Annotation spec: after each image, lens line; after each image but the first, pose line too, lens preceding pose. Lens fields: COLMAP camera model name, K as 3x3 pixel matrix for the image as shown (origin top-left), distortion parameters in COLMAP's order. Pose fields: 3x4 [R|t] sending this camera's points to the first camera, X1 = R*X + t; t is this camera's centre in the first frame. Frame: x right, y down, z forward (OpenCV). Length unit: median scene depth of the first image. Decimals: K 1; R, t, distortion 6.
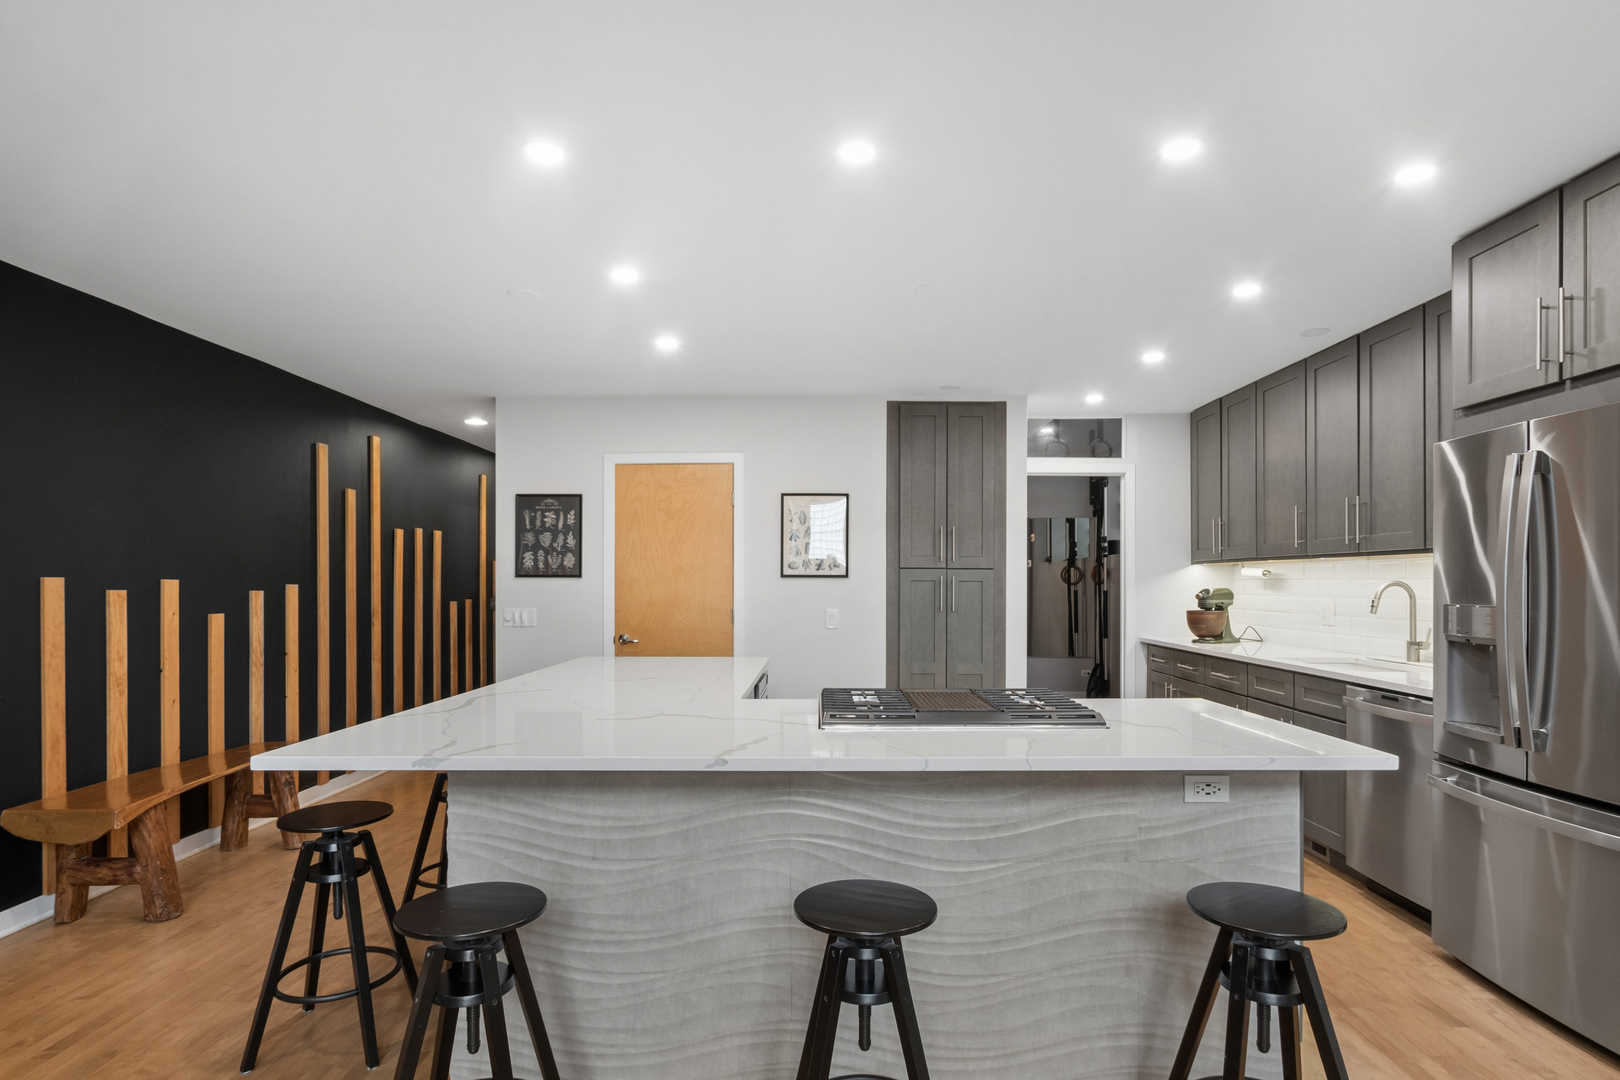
lens RADIAL K [[859.7, 0, 809.5], [0, 859.7, 576.8], [0, 0, 1]] dist [-0.016106, 0.000630]
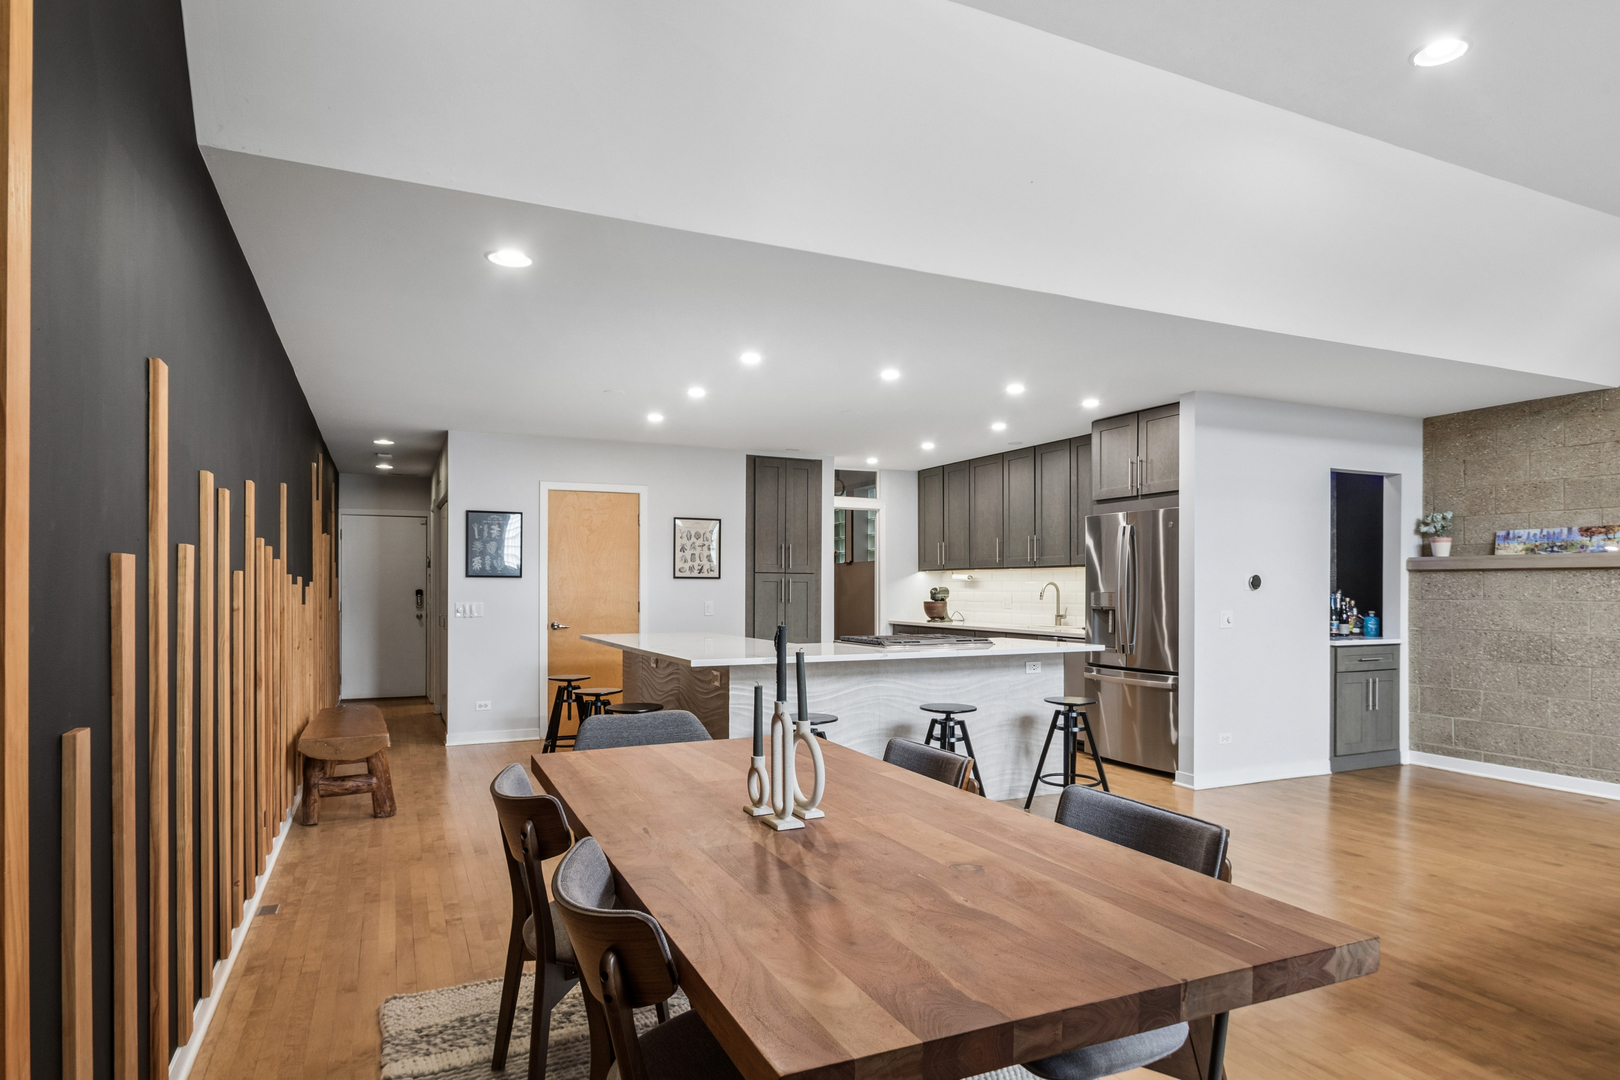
lens RADIAL K [[894.0, 0, 807.3], [0, 894.0, 579.1], [0, 0, 1]] dist [-0.075107, -0.000268]
pose [[0.902839, 0.005274, 0.429946, -0.450399], [-0.003973, 0.999984, -0.003923, 0.006267], [-0.429960, 0.001834, 0.902846, -0.370240]]
